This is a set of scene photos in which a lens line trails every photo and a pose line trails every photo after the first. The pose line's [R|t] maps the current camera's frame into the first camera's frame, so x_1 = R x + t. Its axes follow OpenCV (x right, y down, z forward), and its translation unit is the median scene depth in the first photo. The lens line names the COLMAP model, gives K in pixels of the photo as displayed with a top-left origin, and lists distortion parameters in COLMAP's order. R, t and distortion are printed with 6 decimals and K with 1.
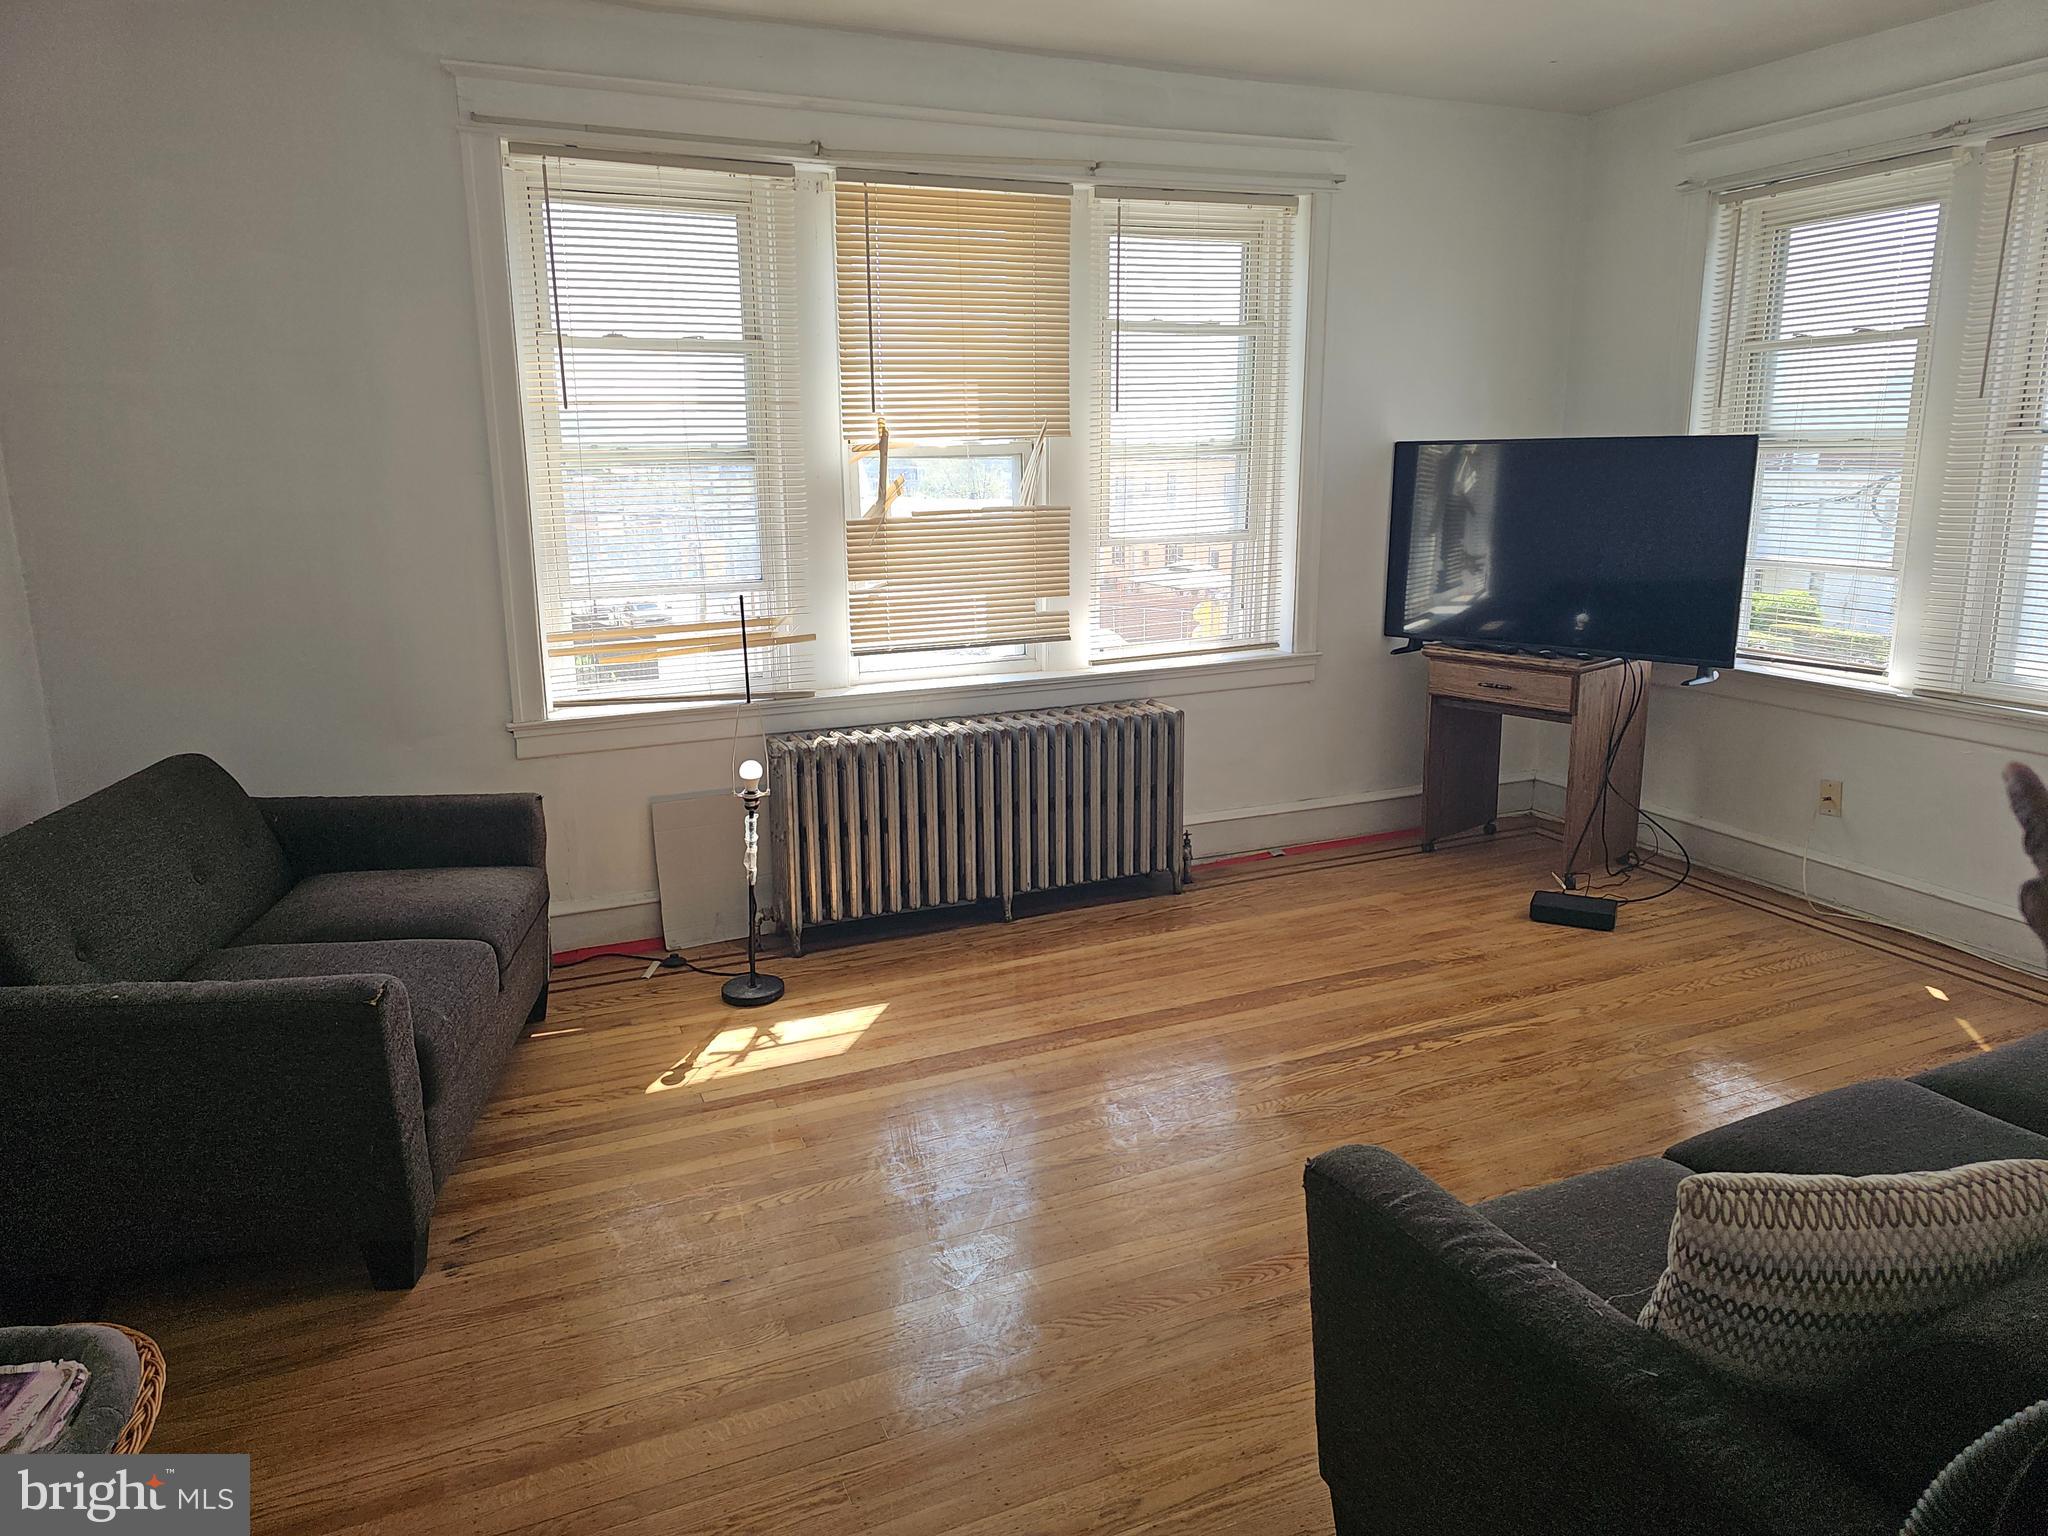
lens RADIAL K [[1362.3, 0, 1024.9], [0, 1362.3, 764.4], [0, 0, 1]] dist [0.002276, -0.008363]
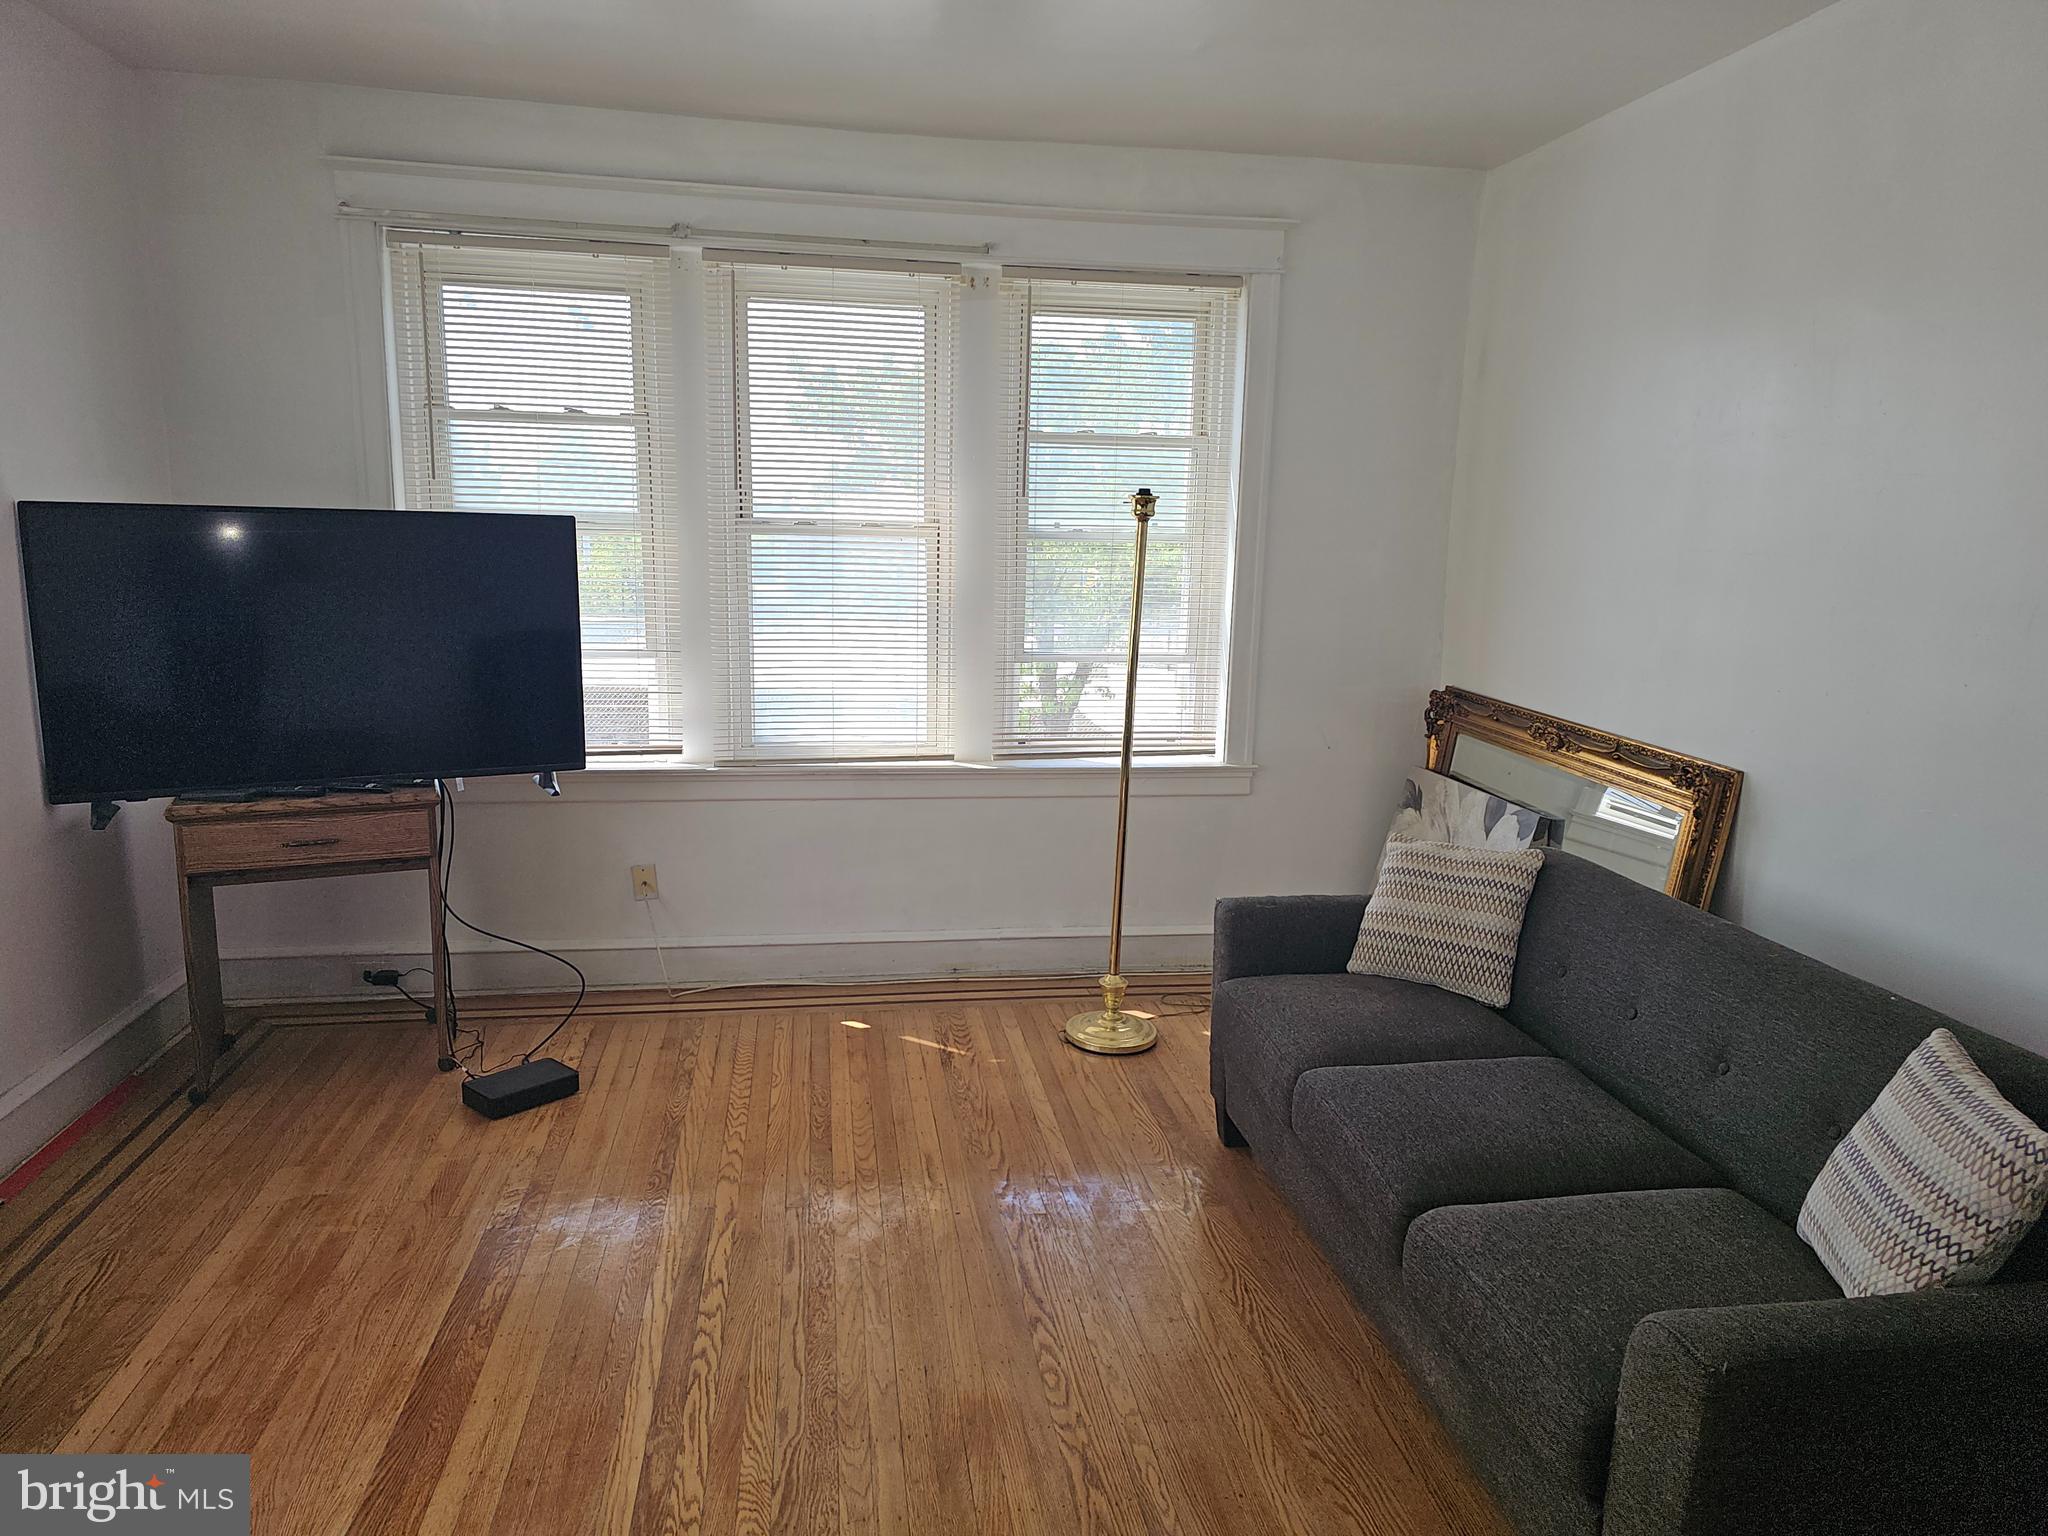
lens RADIAL K [[1362.3, 0, 1023.9], [0, 1362.3, 775.4], [0, 0, 1]] dist [0.002276, -0.008363]
pose [[0.212716, -0.153480, 0.964985, -0.298343], [0.187719, 0.975609, 0.113790, -0.114308], [-0.958913, 0.156942, 0.236339, 0.500853]]
